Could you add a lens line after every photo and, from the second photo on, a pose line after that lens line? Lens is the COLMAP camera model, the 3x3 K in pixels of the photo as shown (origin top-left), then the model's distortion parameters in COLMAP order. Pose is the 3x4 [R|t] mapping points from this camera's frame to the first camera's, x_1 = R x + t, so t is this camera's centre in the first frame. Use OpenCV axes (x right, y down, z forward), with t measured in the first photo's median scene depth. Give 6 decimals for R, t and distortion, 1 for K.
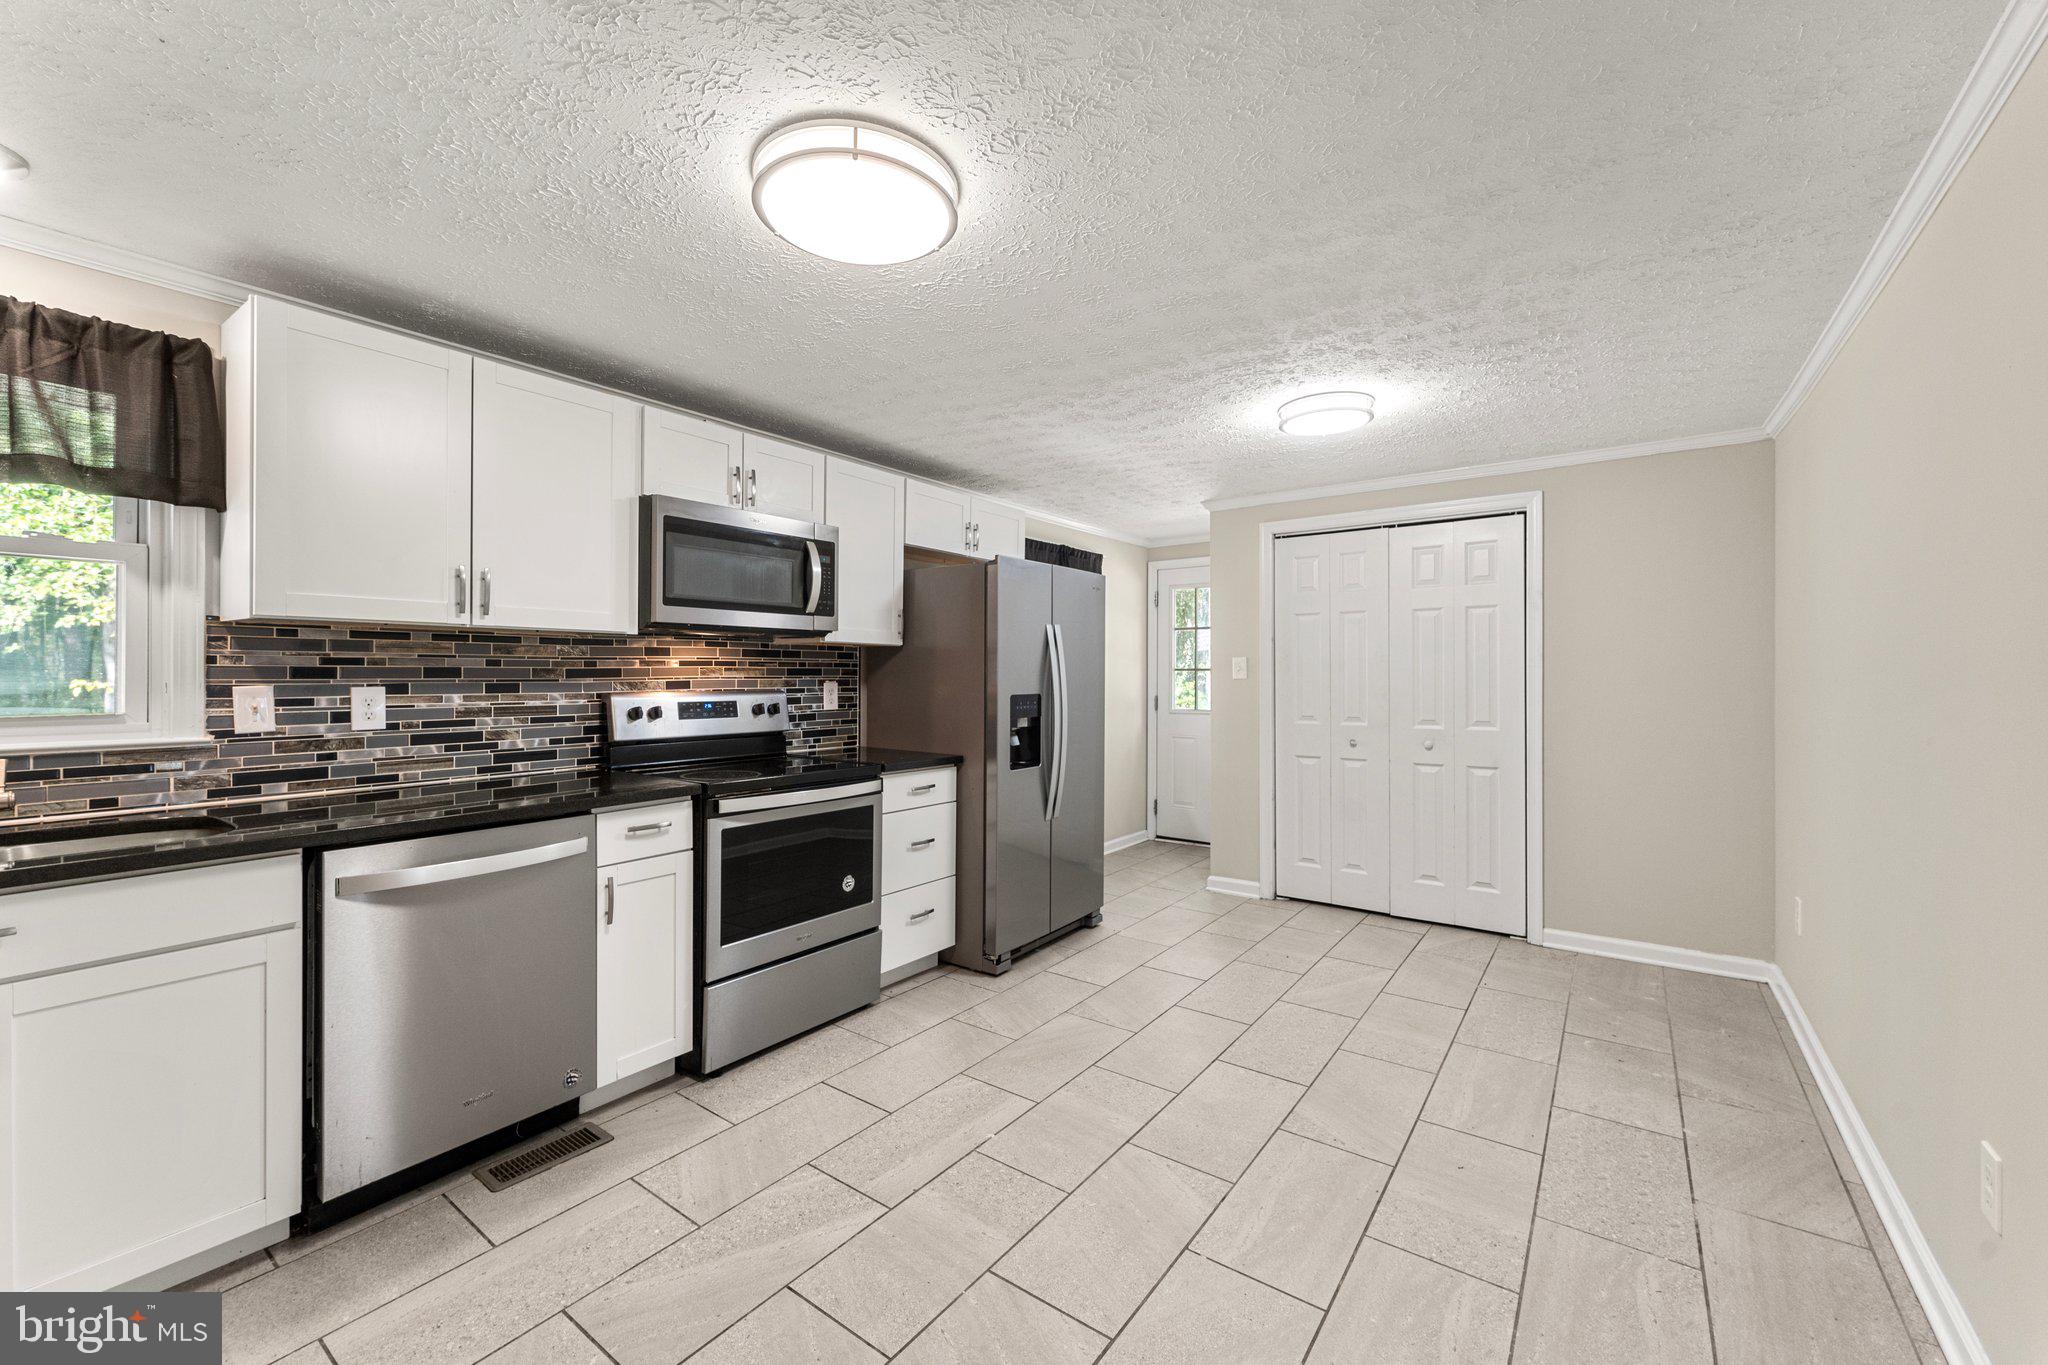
lens RADIAL K [[840.3, 0, 1030.8], [0, 840.3, 674.5], [0, 0, 1]] dist [0.001810, -0.000785]
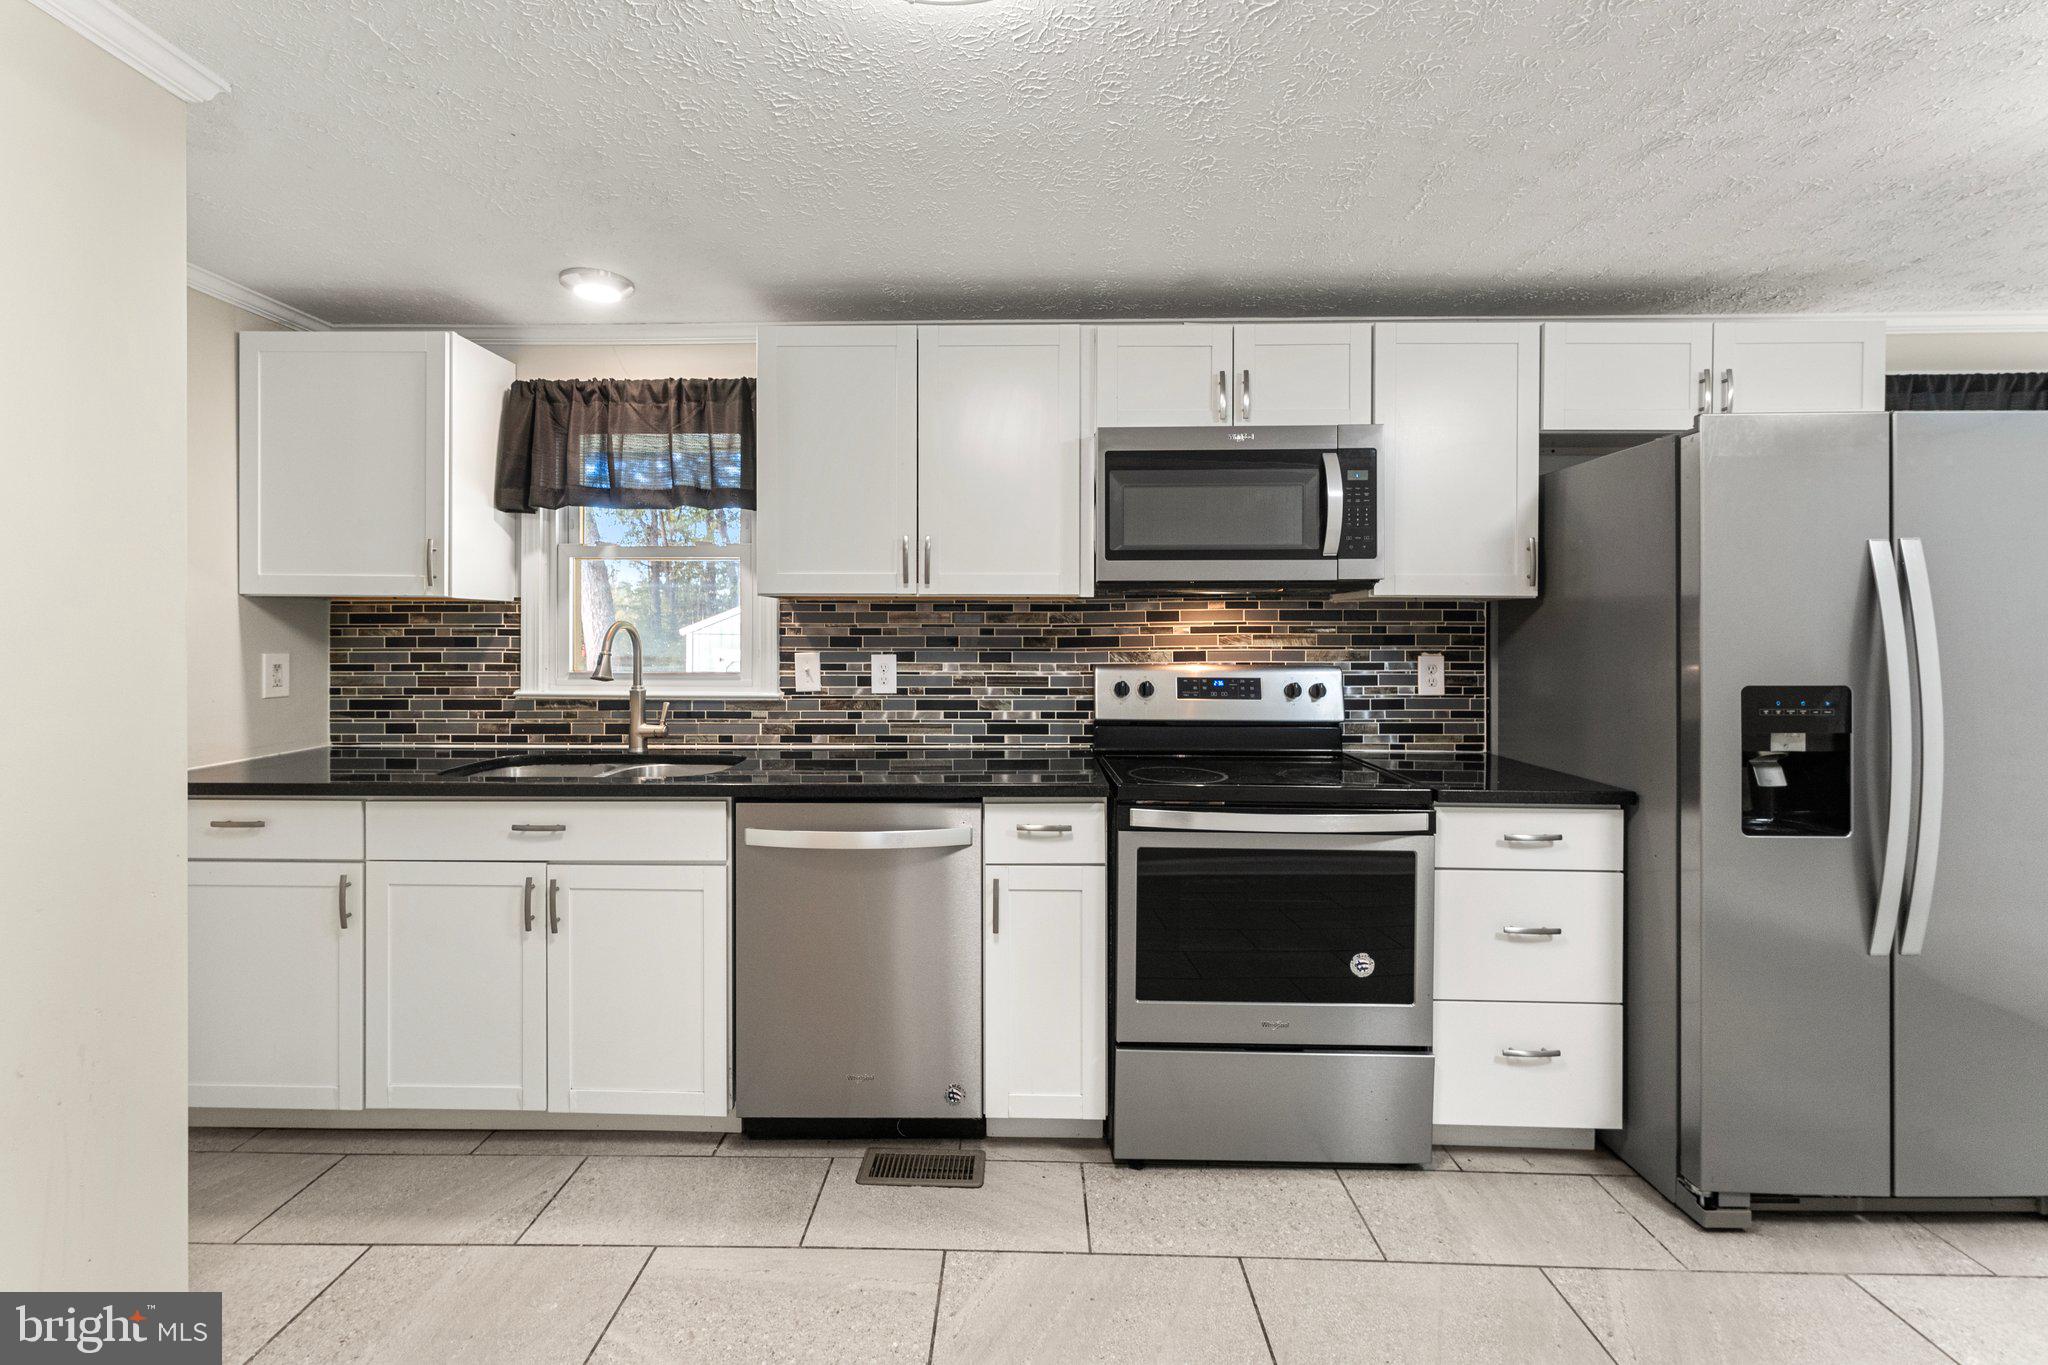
lens RADIAL K [[840.3, 0, 998.5], [0, 840.3, 641.5], [0, 0, 1]] dist [0.001810, -0.000785]
pose [[0.556870, -0.001683, -0.830598, 0.198305], [-0.001473, 0.999994, -0.003014, 0.000623], [0.830598, 0.002901, 0.556865, 0.474204]]
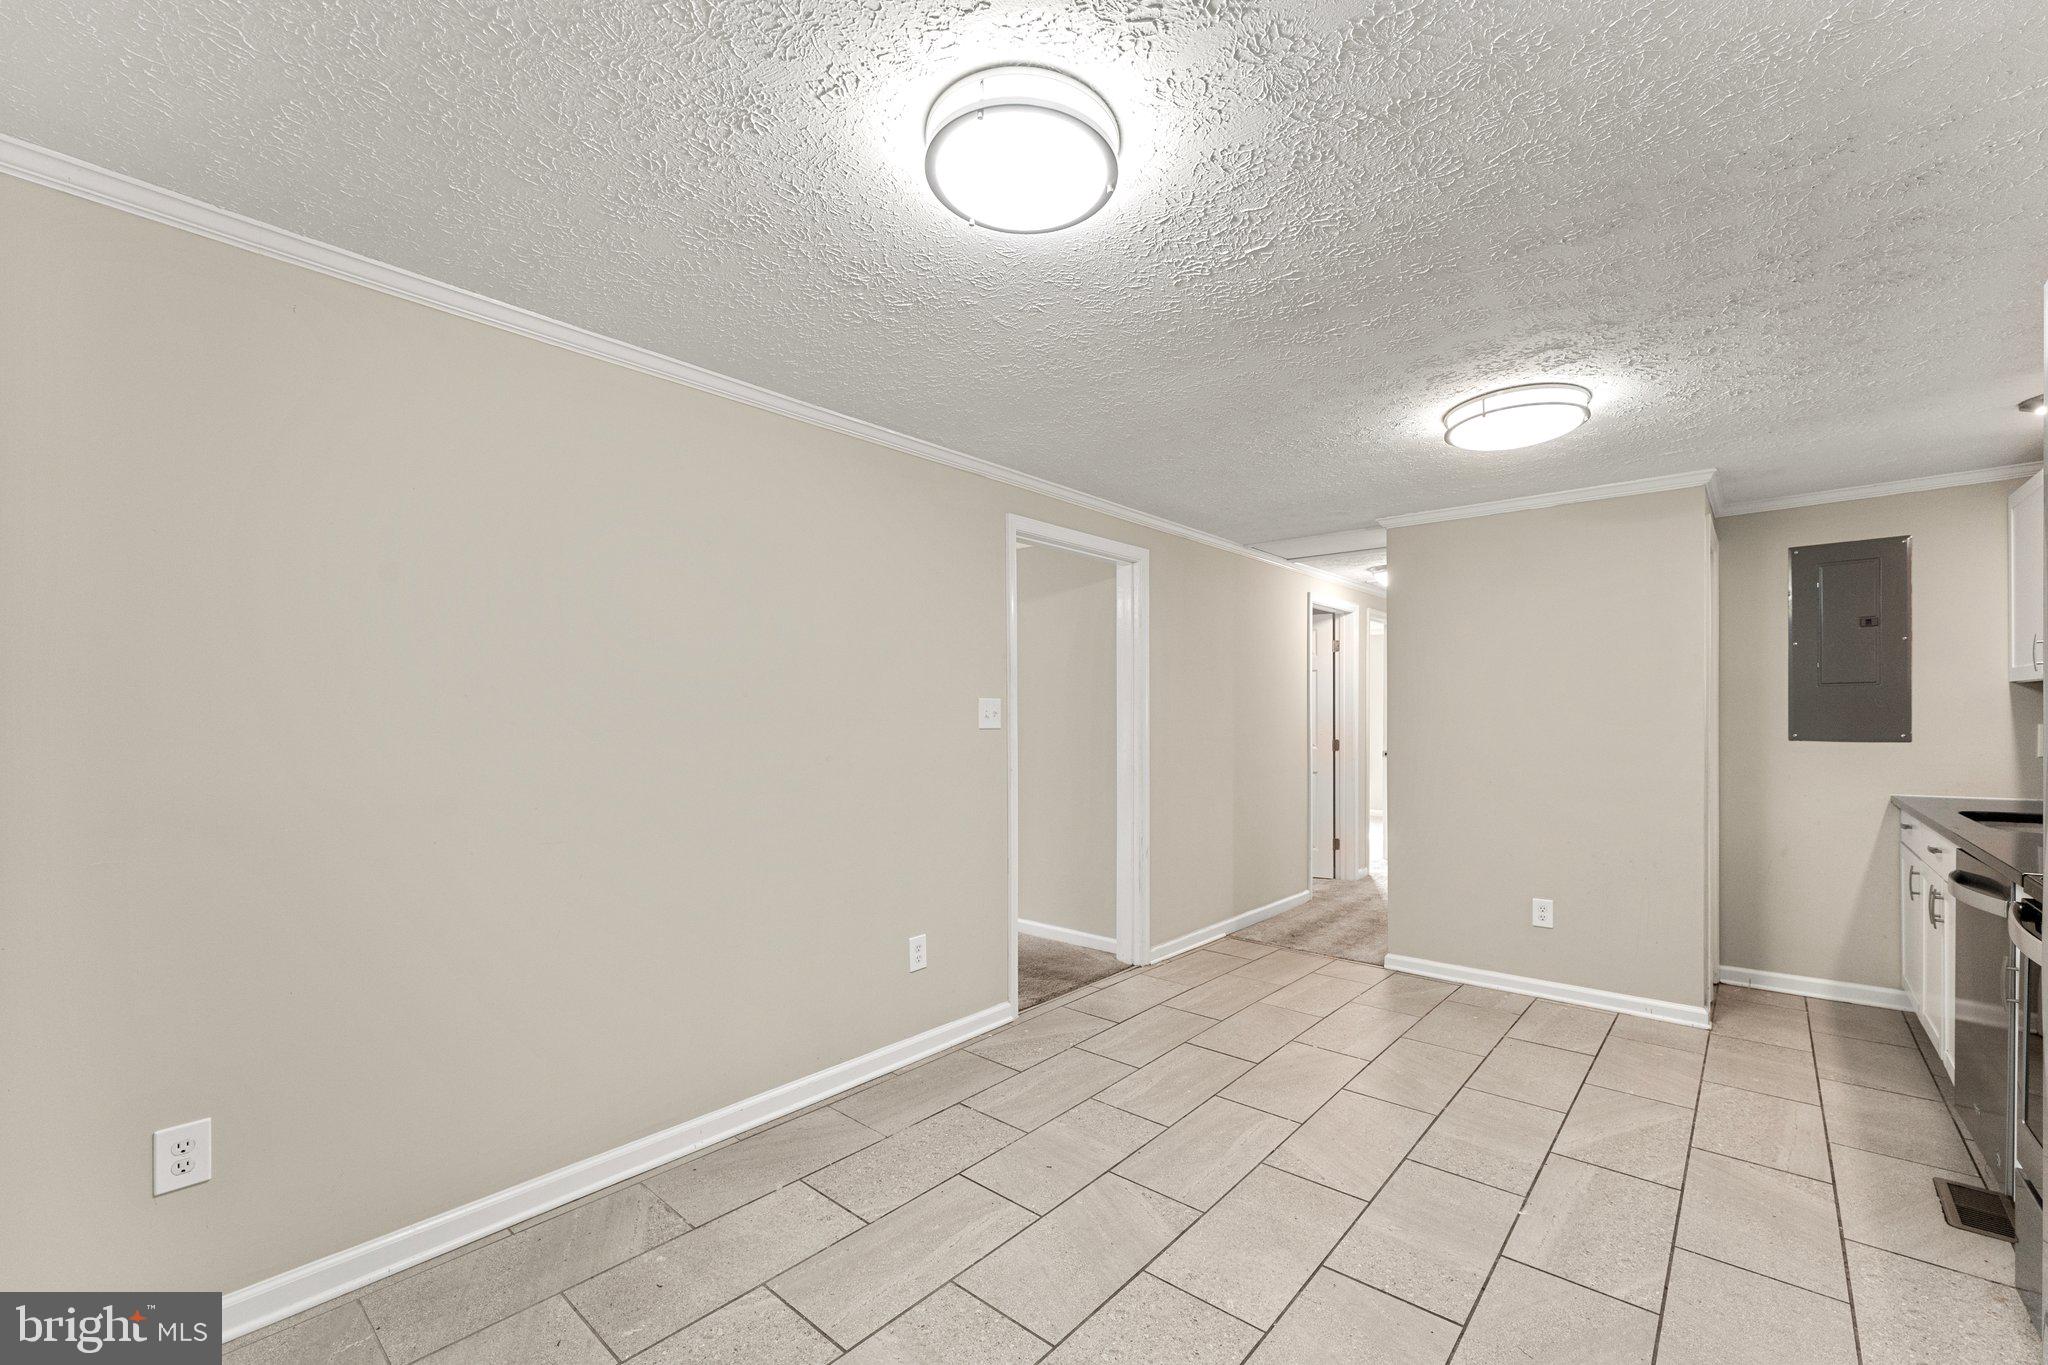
lens RADIAL K [[840.3, 0, 1048.8], [0, 840.3, 699.3], [0, 0, 1]] dist [0.001810, -0.000785]
pose [[-0.996565, -0.000746, 0.082807, 0.355216], [-0.002046, 0.999876, -0.015618, -0.003108], [-0.082785, -0.015733, -0.996443, 1.762986]]
